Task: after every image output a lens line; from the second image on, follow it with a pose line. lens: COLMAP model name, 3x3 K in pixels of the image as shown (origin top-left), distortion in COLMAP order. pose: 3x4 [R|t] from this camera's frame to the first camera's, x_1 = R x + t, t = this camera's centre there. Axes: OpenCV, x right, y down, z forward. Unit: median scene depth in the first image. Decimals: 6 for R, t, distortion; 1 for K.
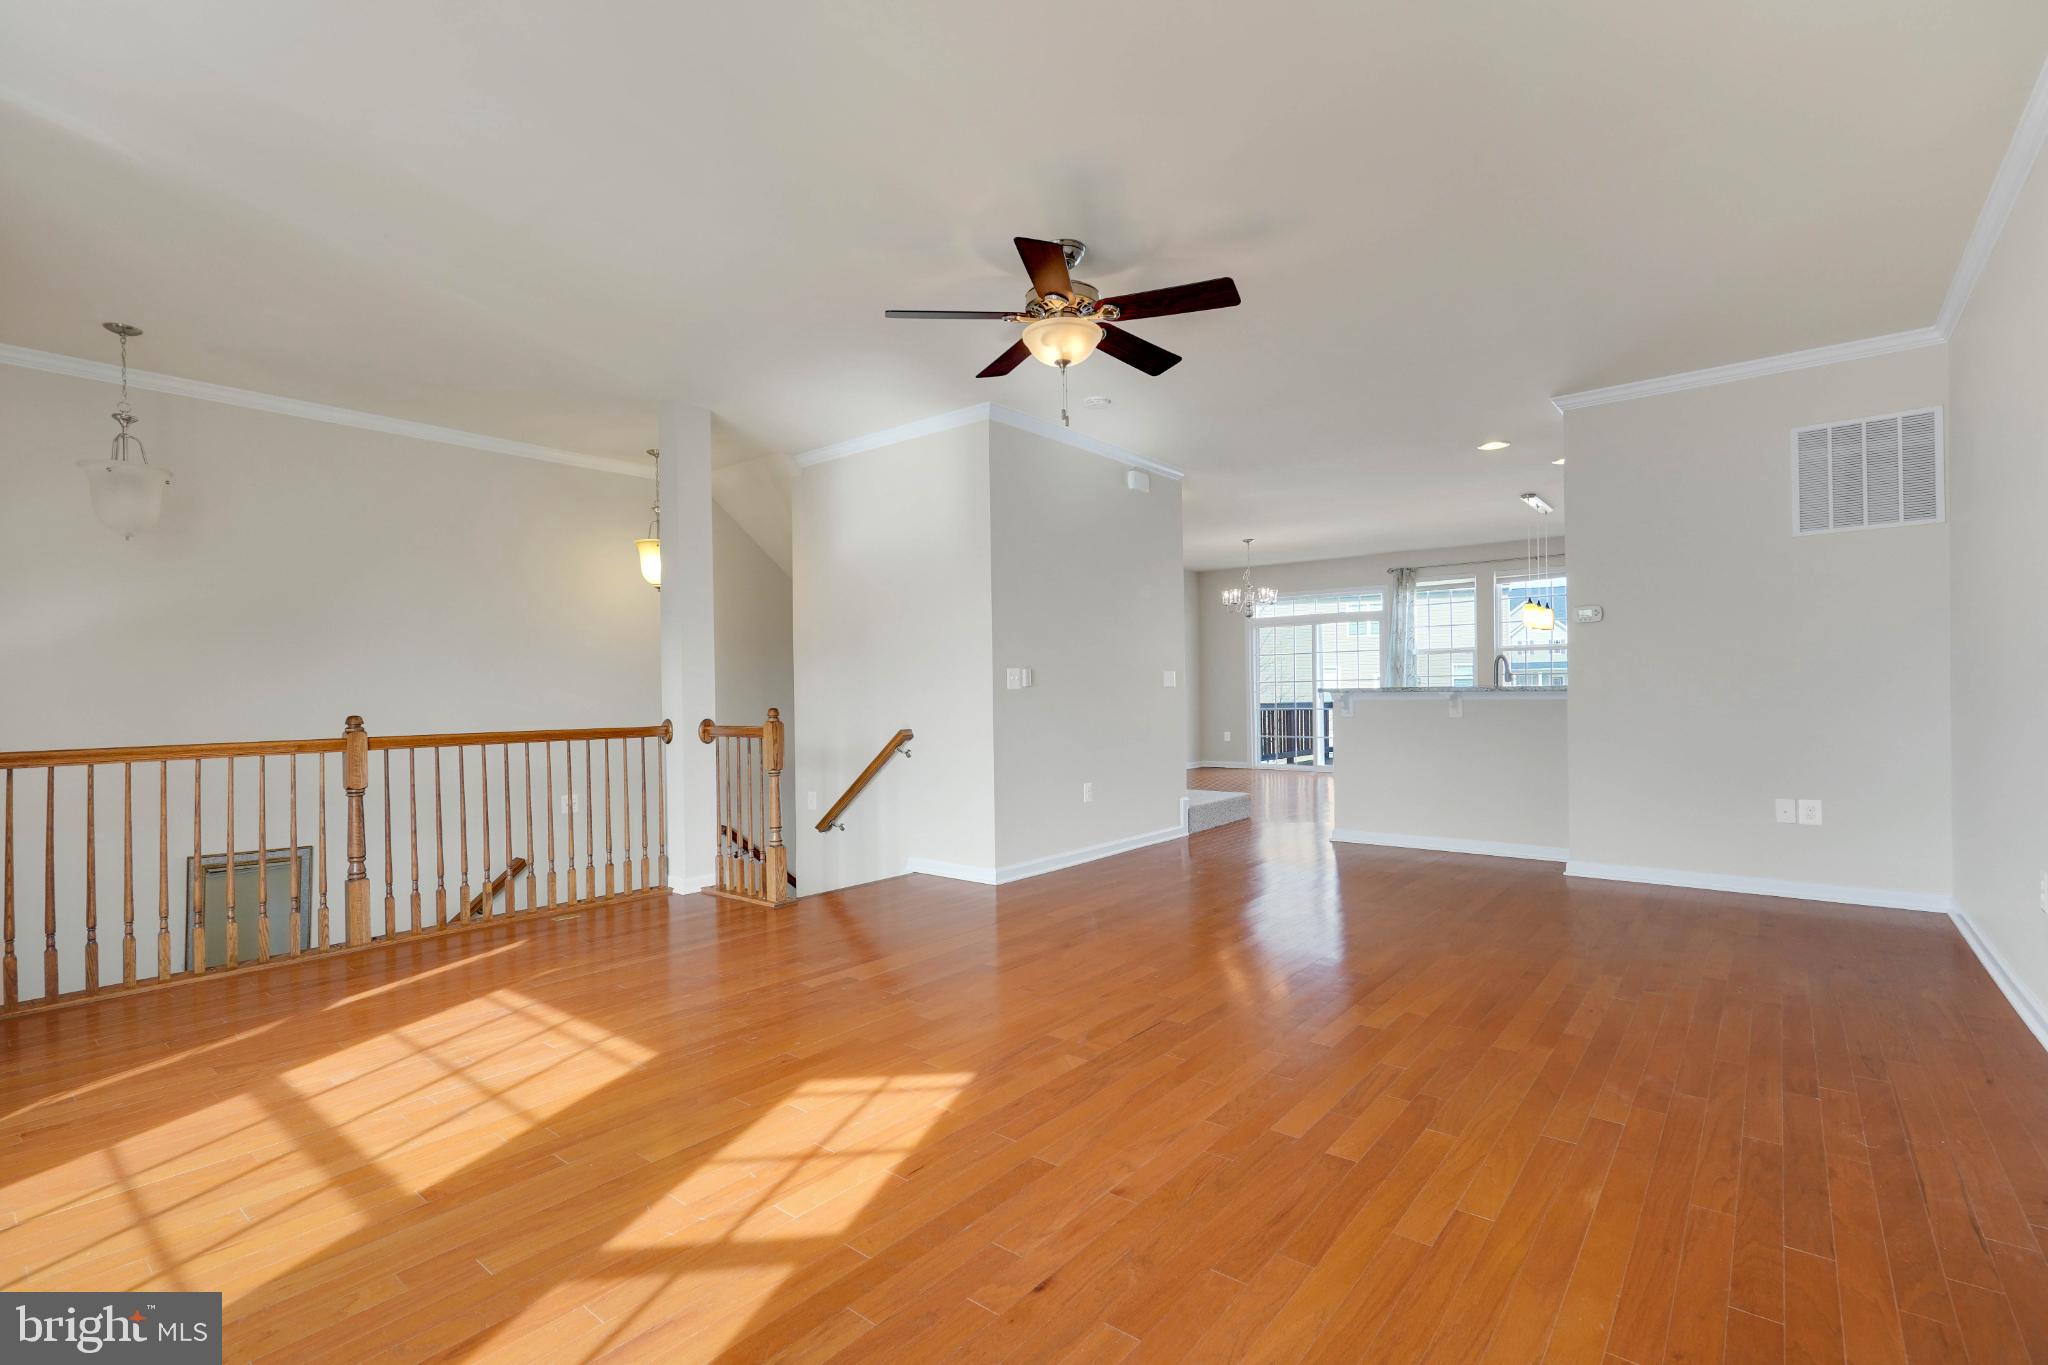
lens RADIAL K [[923.6, 0, 1040.0], [0, 923.6, 690.4], [0, 0, 1]] dist [-0.003777, 0.001403]
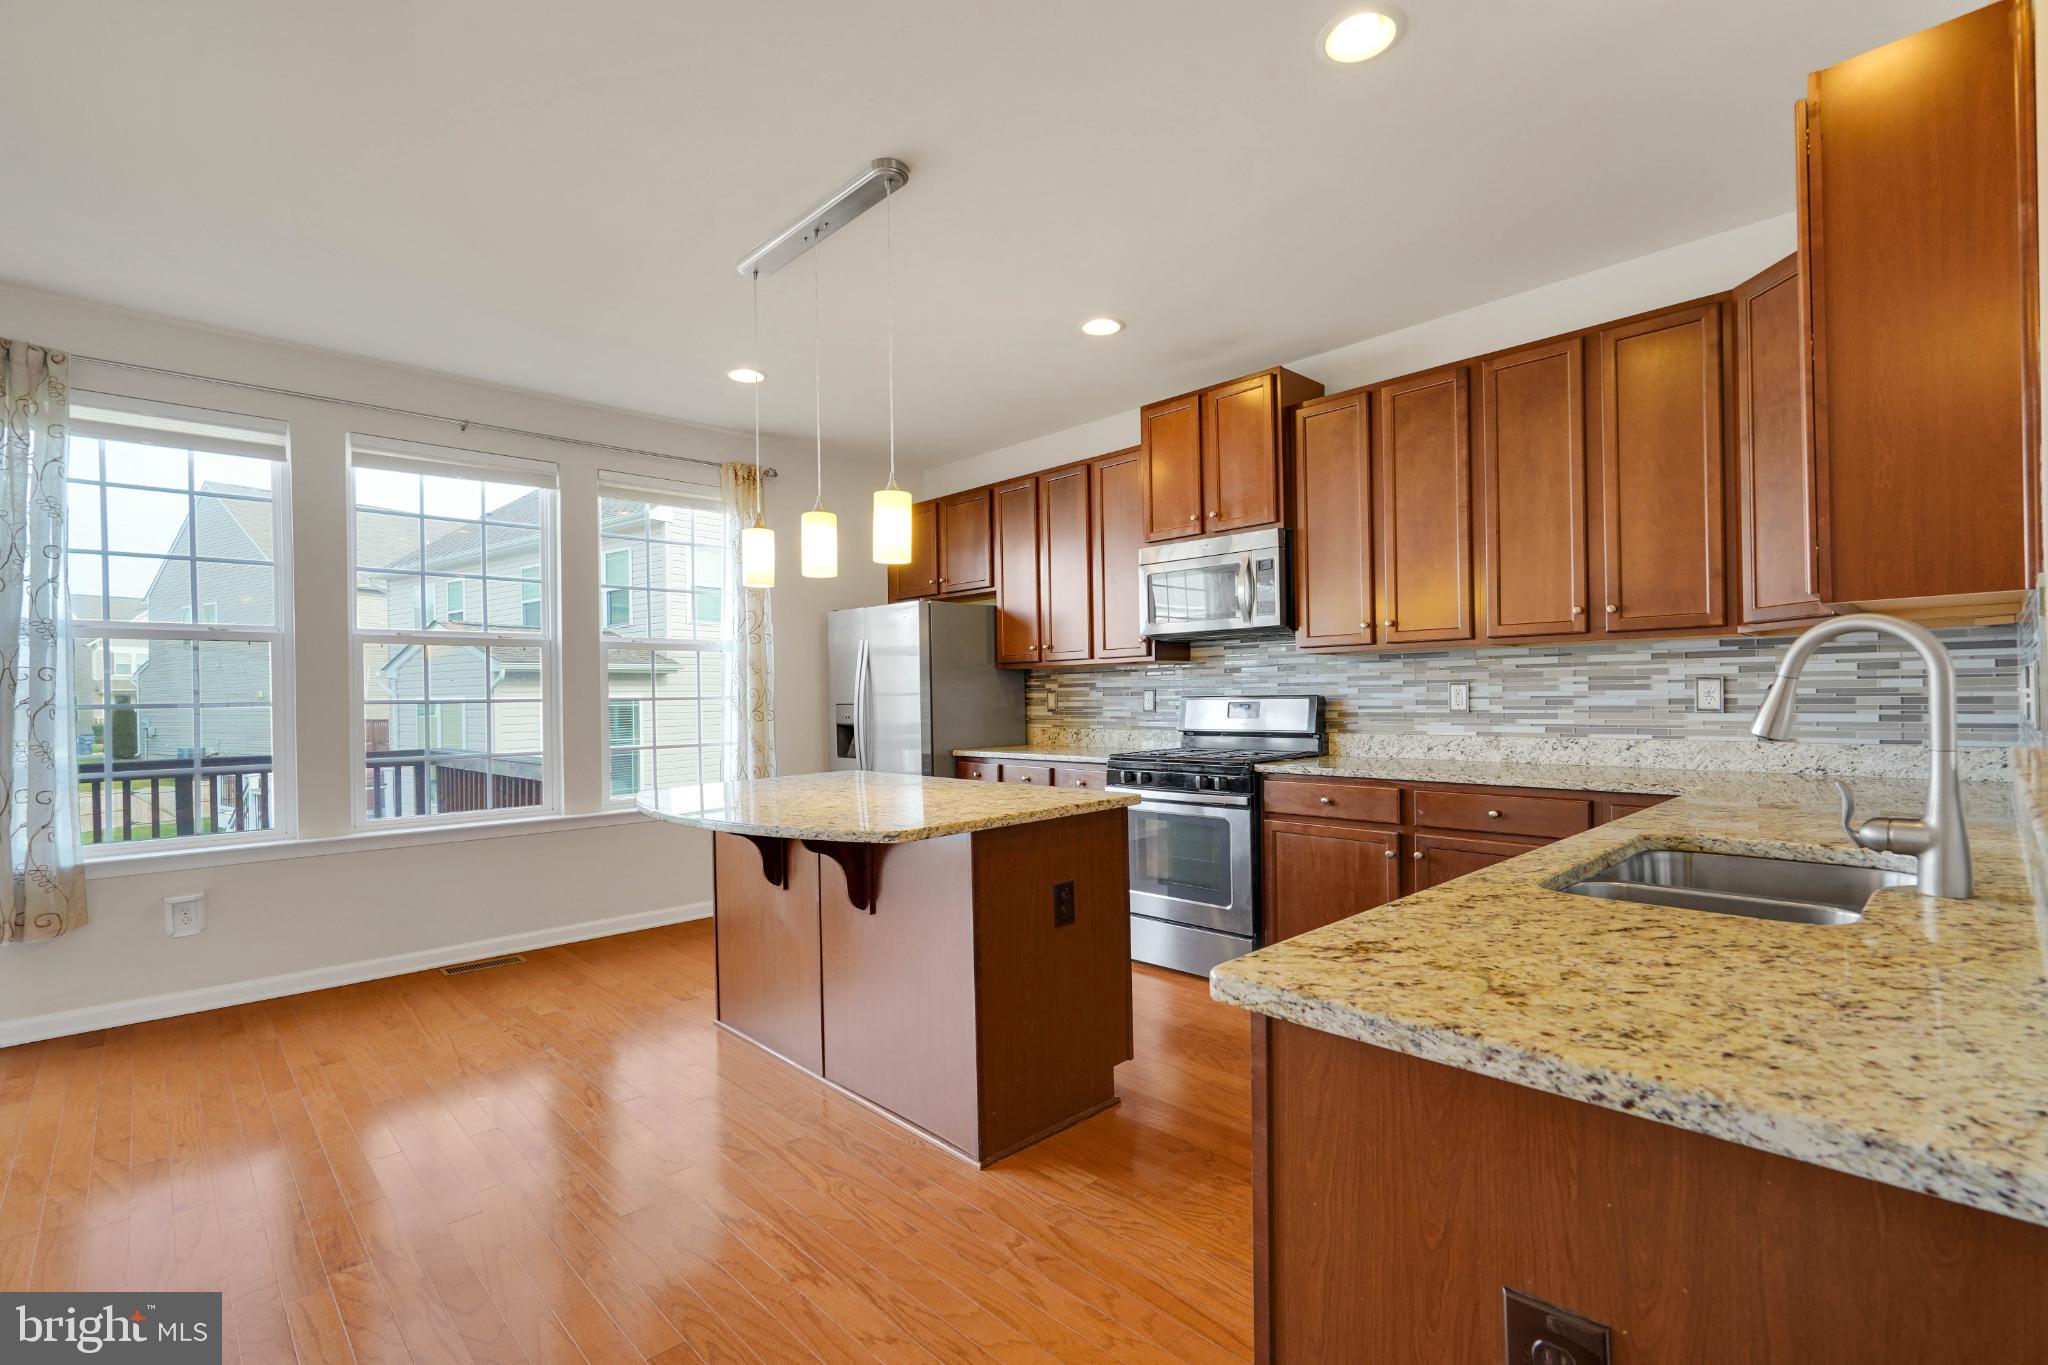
lens RADIAL K [[923.6, 0, 1020.0], [0, 923.6, 694.8], [0, 0, 1]] dist [-0.003777, 0.001403]
pose [[0.131256, 0.011177, 0.991286, 0.322292], [0.014210, 0.999813, -0.013154, -0.024464], [-0.991247, 0.015813, 0.131072, 1.433571]]
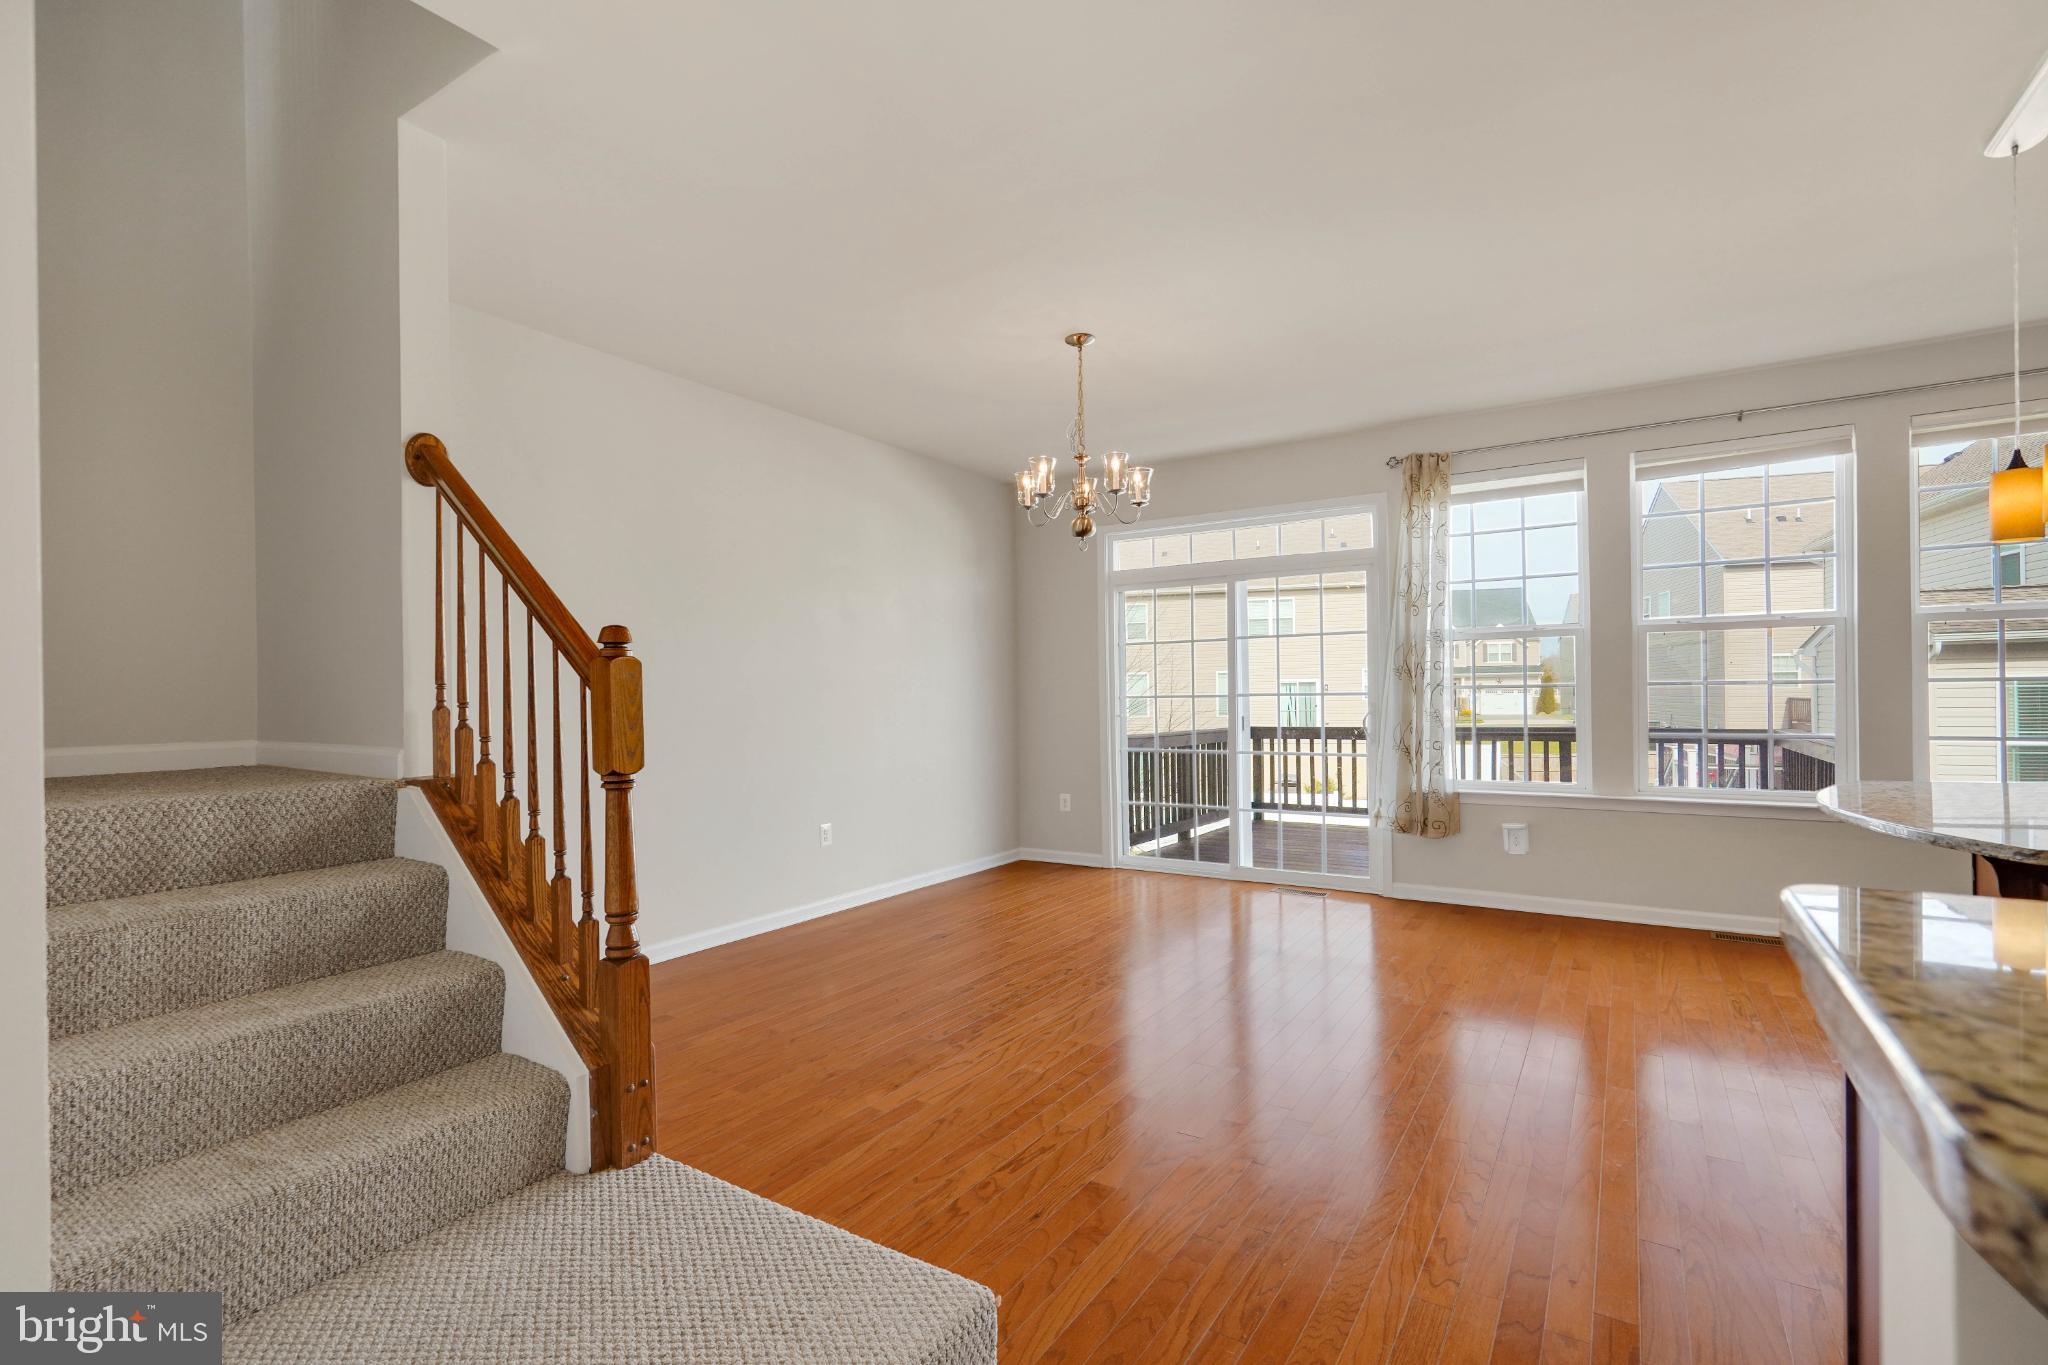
lens RADIAL K [[923.6, 0, 1032.1], [0, 923.6, 694.4], [0, 0, 1]] dist [-0.003777, 0.001403]
pose [[0.994804, -0.001002, 0.101808, 0.335530], [0.001153, 0.999998, -0.001422, -0.025234], [-0.101807, 0.001532, 0.994803, 1.243276]]
